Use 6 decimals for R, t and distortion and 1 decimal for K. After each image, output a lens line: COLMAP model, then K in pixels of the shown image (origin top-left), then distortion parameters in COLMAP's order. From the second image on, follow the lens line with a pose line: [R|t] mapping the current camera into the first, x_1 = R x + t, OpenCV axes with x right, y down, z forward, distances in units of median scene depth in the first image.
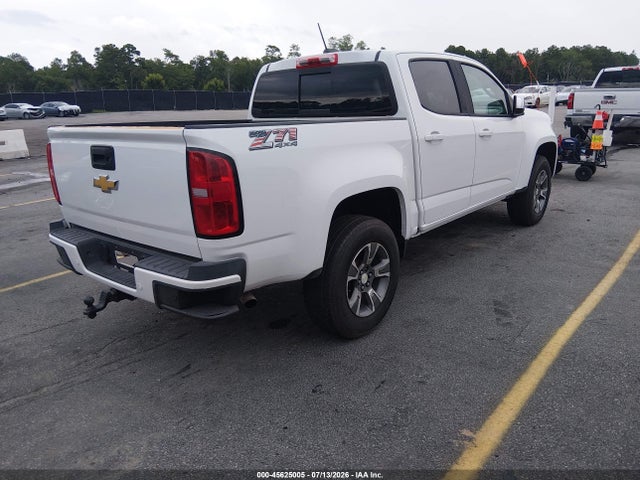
lens RADIAL K [[517.6, 0, 345.3], [0, 517.6, 251.9], [0, 0, 1]] dist [0.071051, -0.114017]
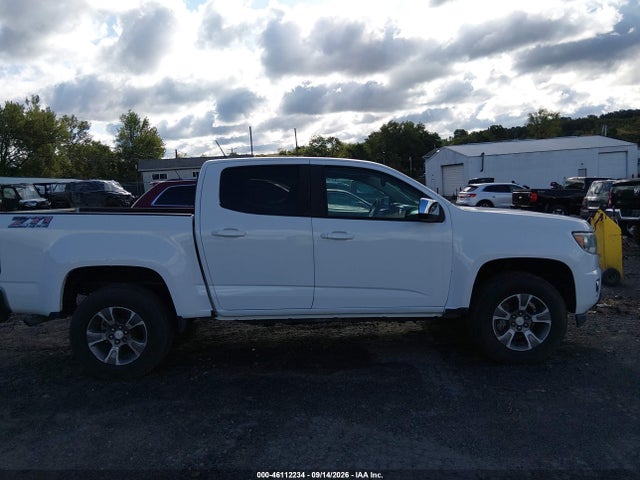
lens RADIAL K [[517.6, 0, 314.0], [0, 517.6, 241.0], [0, 0, 1]] dist [0.071051, -0.114017]
pose [[0.633439, 0.099179, -0.767410, 1.455504], [-0.224419, 0.972673, -0.059534, -0.227525], [0.740535, 0.209932, 0.638386, 0.546610]]
